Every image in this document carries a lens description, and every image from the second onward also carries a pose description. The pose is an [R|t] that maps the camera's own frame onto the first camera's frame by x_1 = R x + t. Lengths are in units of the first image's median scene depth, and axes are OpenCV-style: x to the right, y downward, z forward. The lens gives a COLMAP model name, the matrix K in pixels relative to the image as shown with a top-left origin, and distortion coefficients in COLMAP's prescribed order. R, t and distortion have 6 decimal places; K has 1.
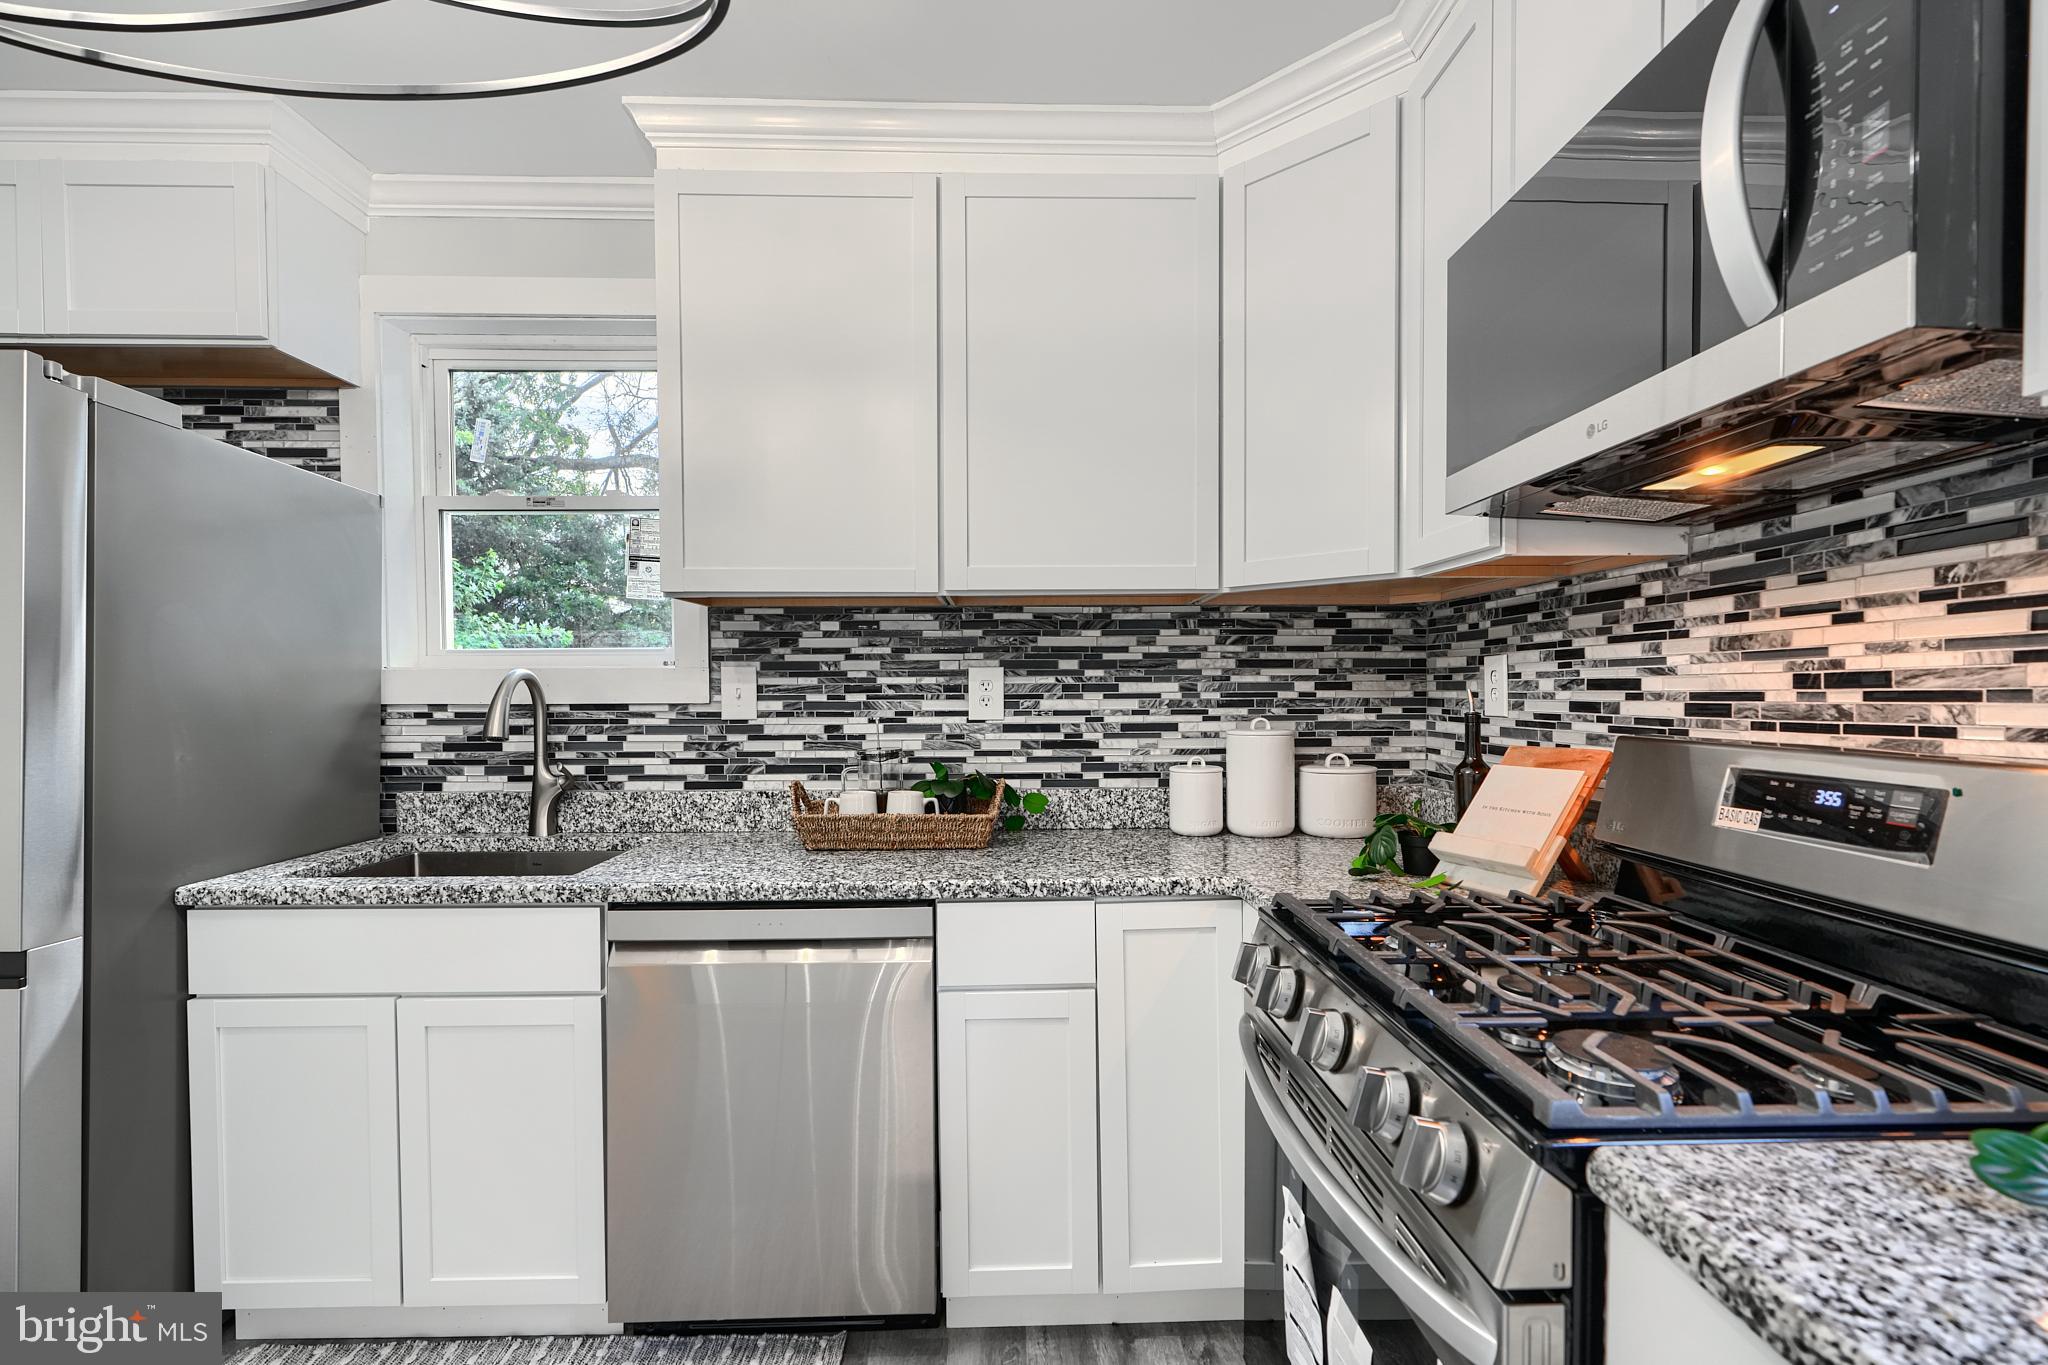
lens RADIAL K [[935.8, 0, 1033.4], [0, 935.8, 707.3], [0, 0, 1]] dist [0.002077, -0.001258]
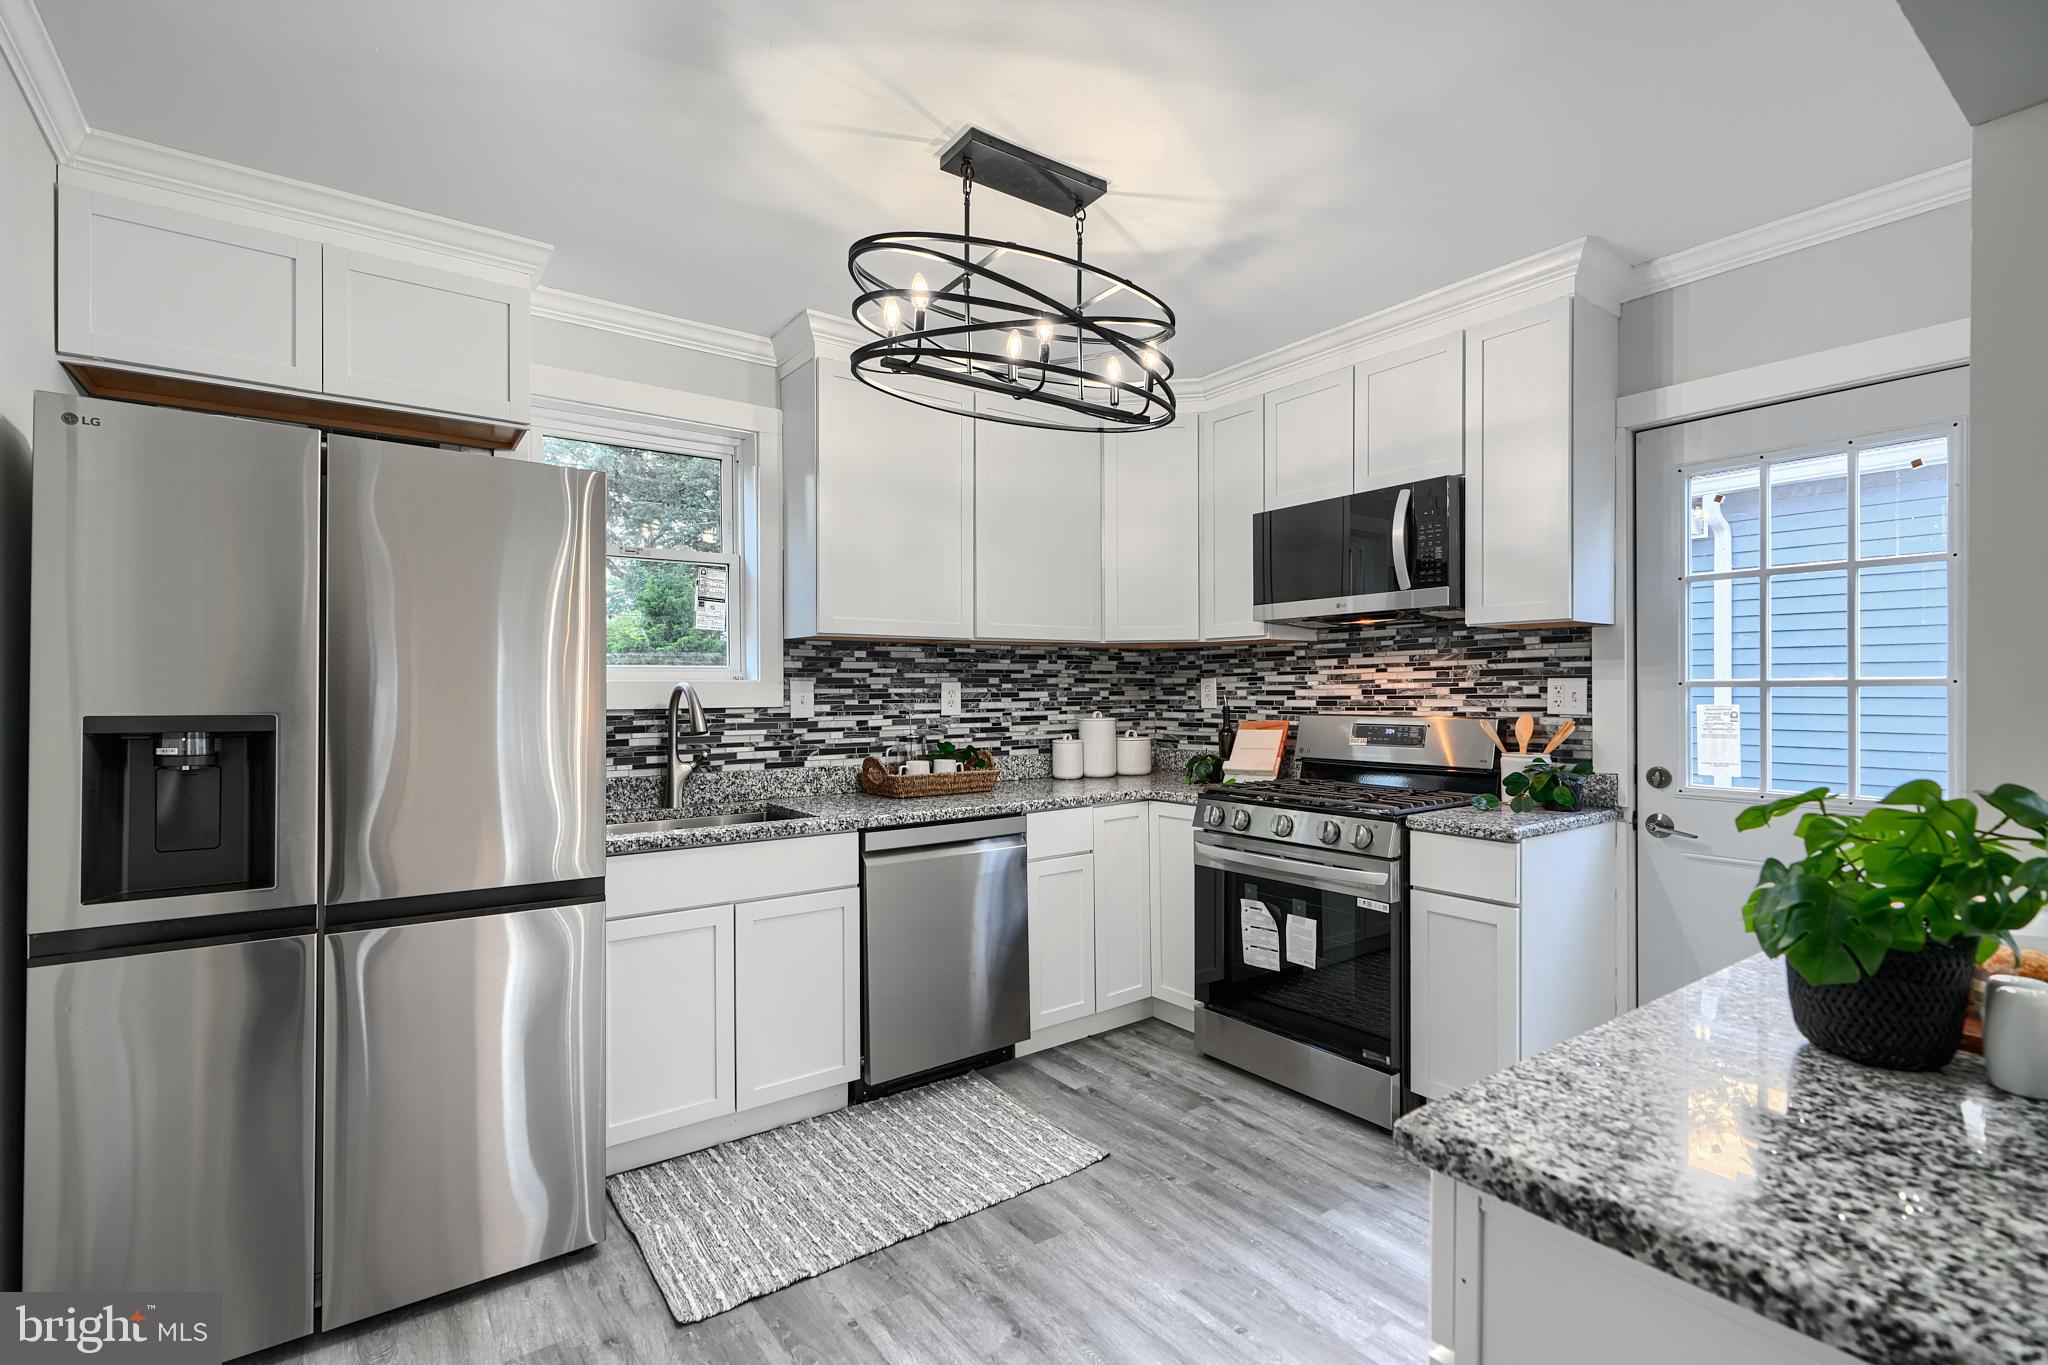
lens RADIAL K [[935.8, 0, 1046.2], [0, 935.8, 691.3], [0, 0, 1]] dist [0.002077, -0.001258]
pose [[0.812697, -0.001465, 0.582685, -0.864457], [0.014358, 0.999744, -0.017512, 0.002663], [-0.582509, 0.022598, 0.812510, -0.387344]]
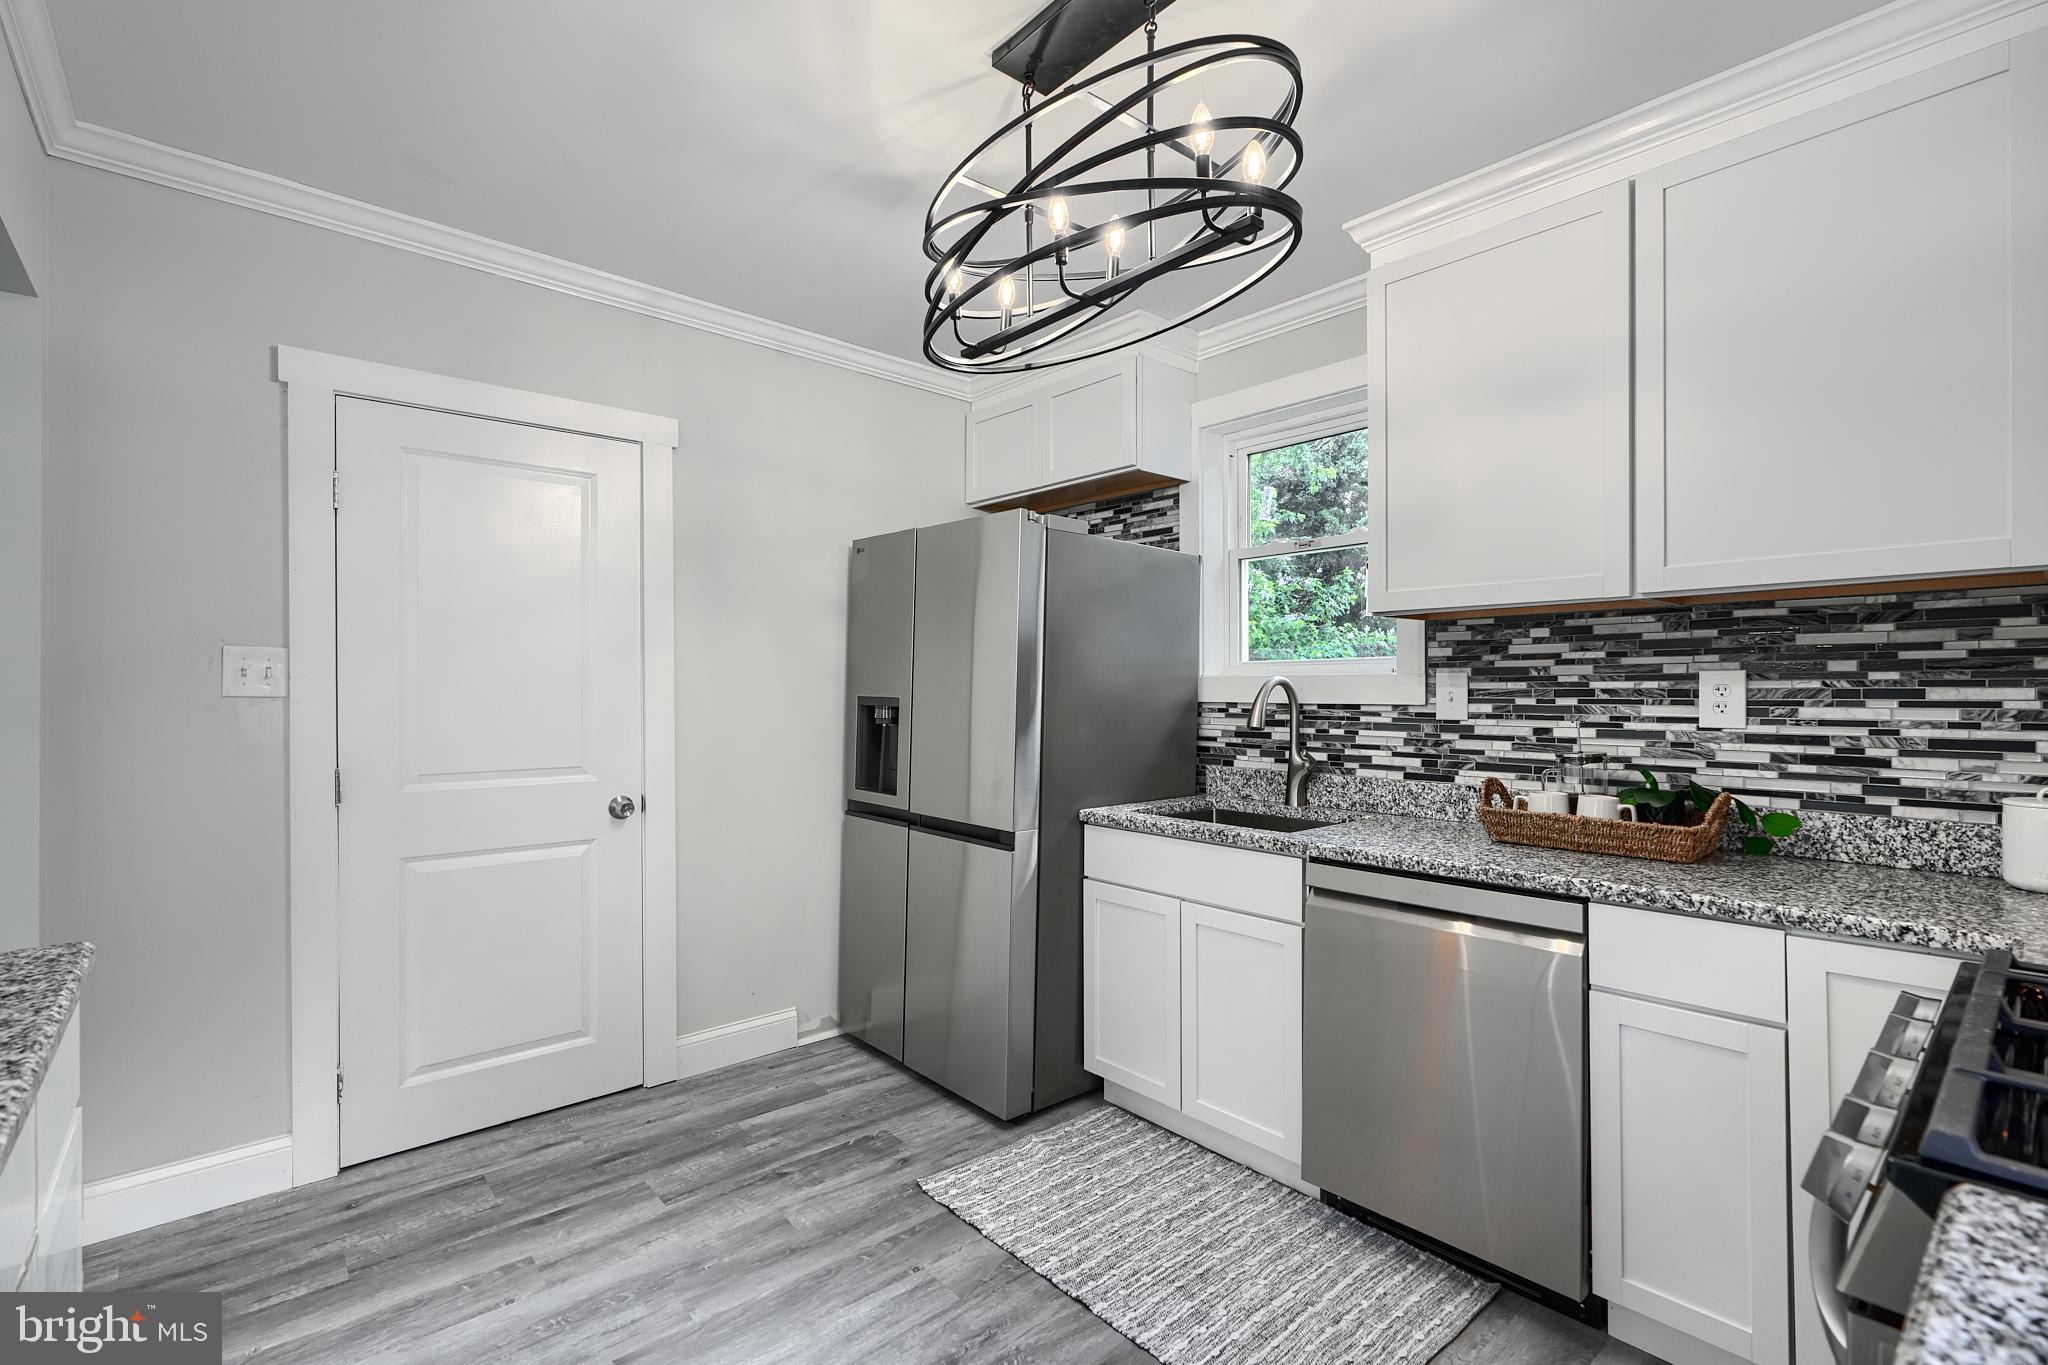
lens RADIAL K [[935.8, 0, 1019.5], [0, 935.8, 687.9], [0, 0, 1]] dist [0.002077, -0.001258]
pose [[0.634457, 0.002010, -0.772955, 0.225812], [-0.019847, 0.999709, -0.013690, 0.000297], [0.772703, 0.024027, 0.634313, -0.107839]]
